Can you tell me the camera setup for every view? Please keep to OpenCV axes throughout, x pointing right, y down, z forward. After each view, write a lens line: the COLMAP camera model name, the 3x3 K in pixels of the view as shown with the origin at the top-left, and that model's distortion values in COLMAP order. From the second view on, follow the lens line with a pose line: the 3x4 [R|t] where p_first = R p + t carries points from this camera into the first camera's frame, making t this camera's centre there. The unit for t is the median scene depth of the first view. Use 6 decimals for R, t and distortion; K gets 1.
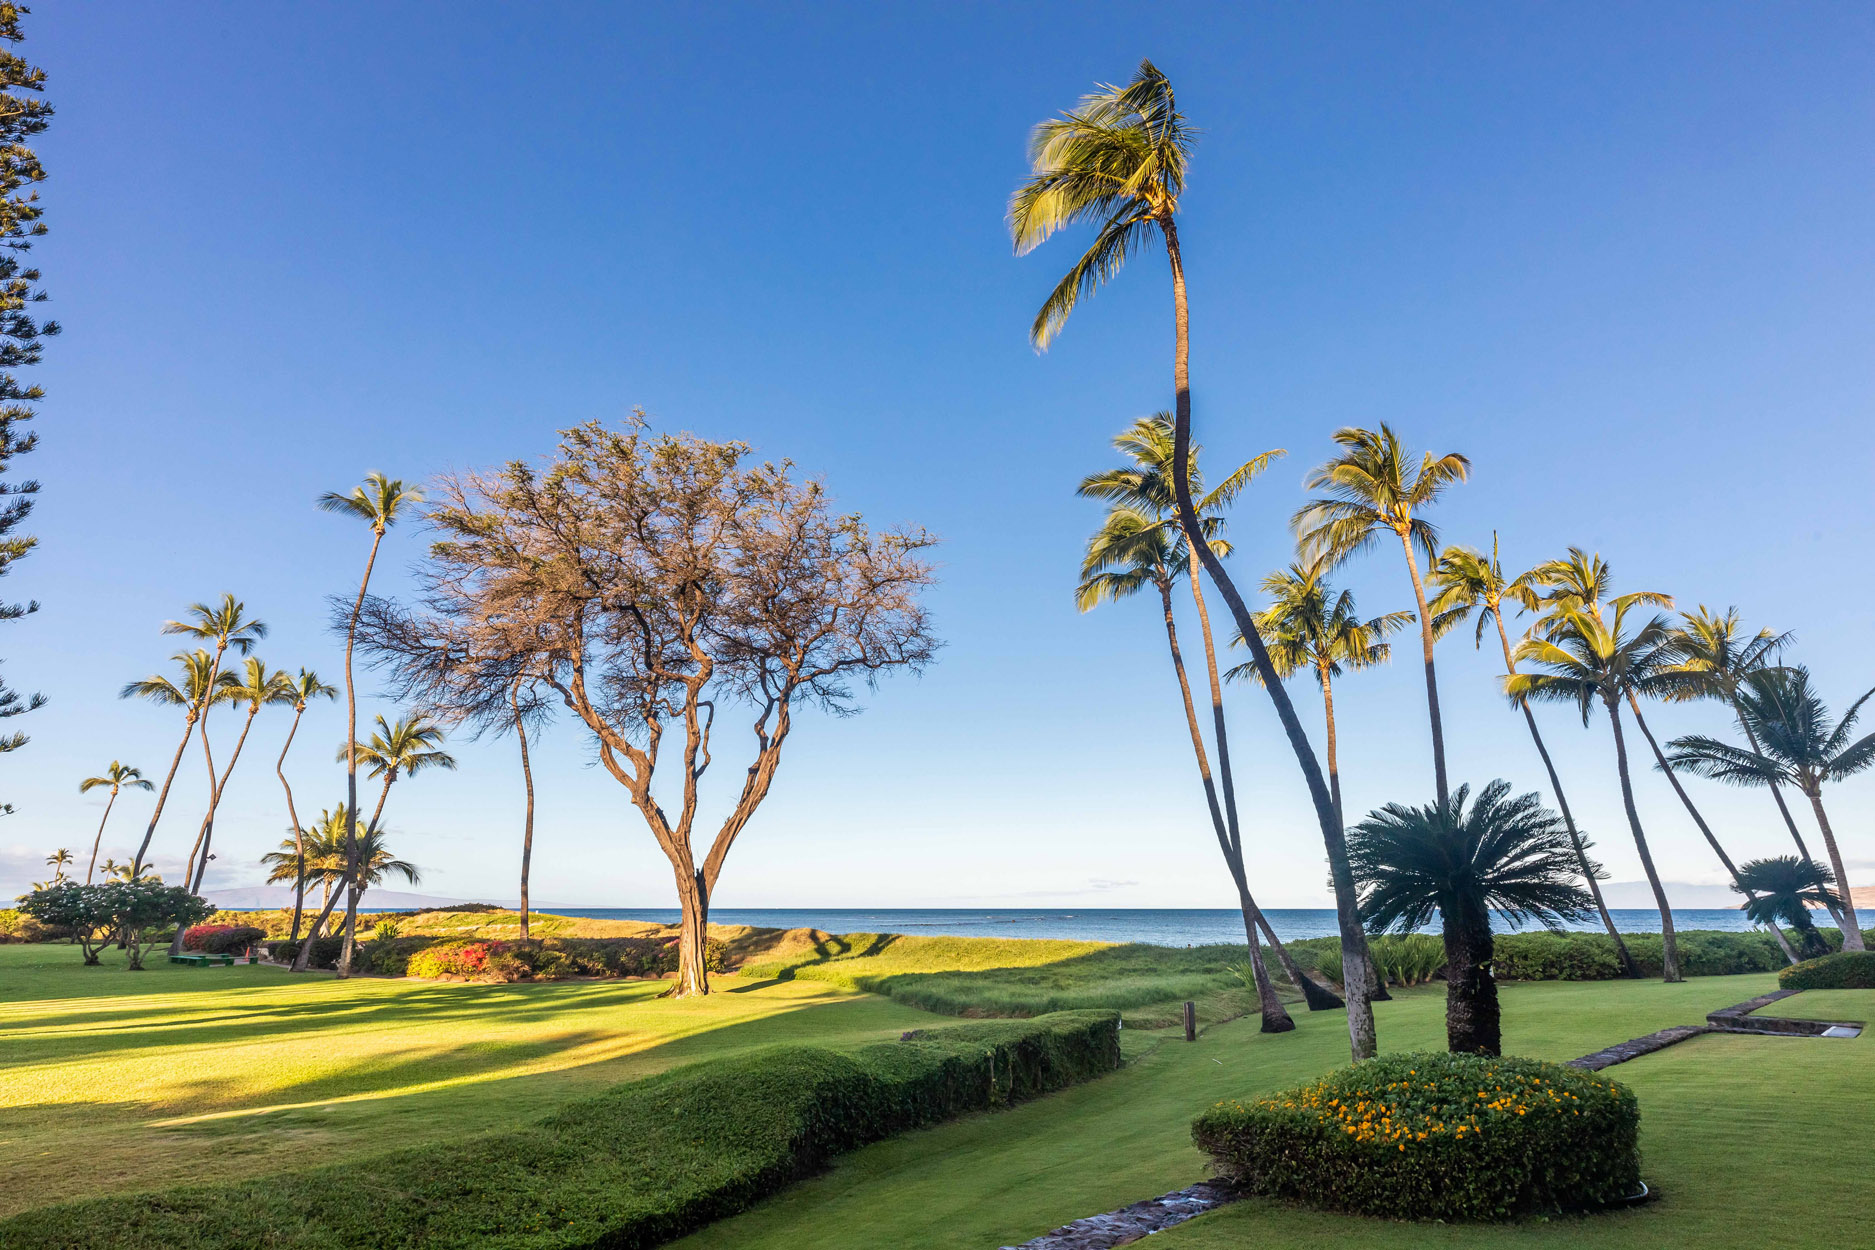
lens RADIAL K [[986.1, 0, 929.8], [0, 986.1, 599.2], [0, 0, 1]] dist [0.000883, 0.001057]
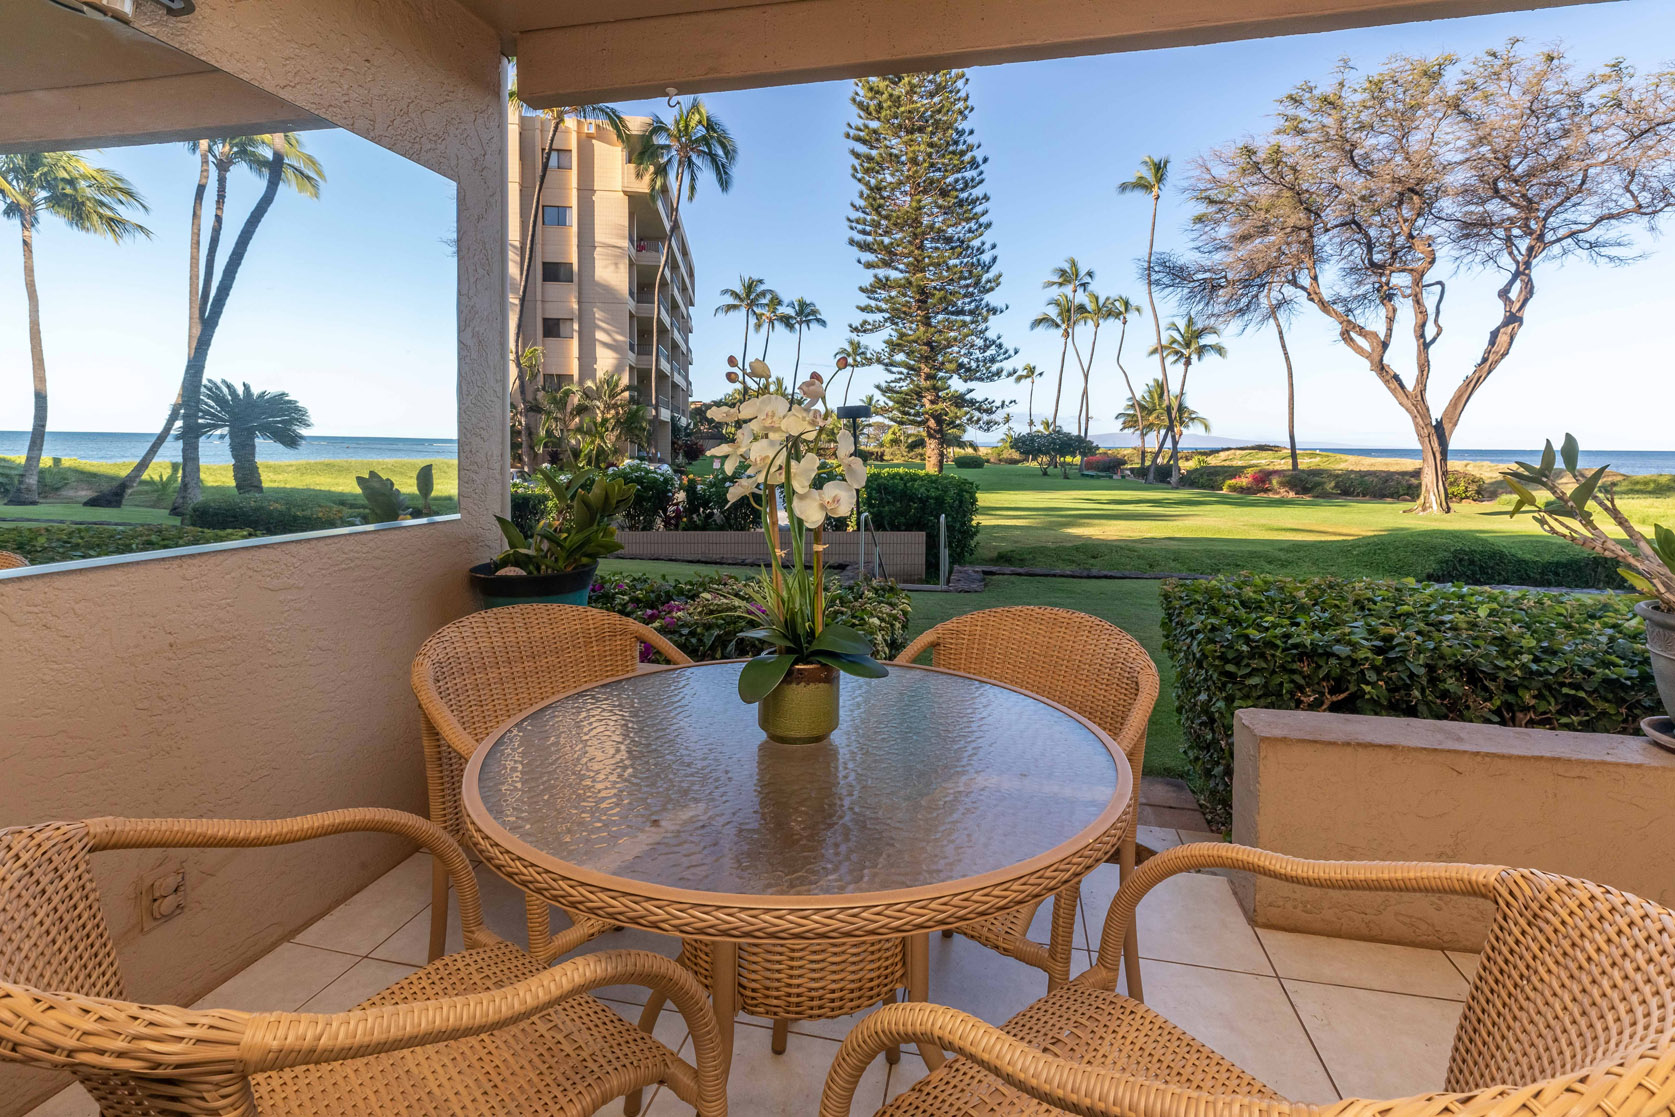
lens RADIAL K [[774.4, 0, 839.1], [0, 774.4, 470.9], [0, 0, 1]] dist [0.002892, 0.000234]
pose [[0.606954, 0.029697, -0.794182, 0.078601], [0.231889, 0.949200, 0.212714, -0.041927], [0.760154, -0.313270, 0.569234, -0.133425]]
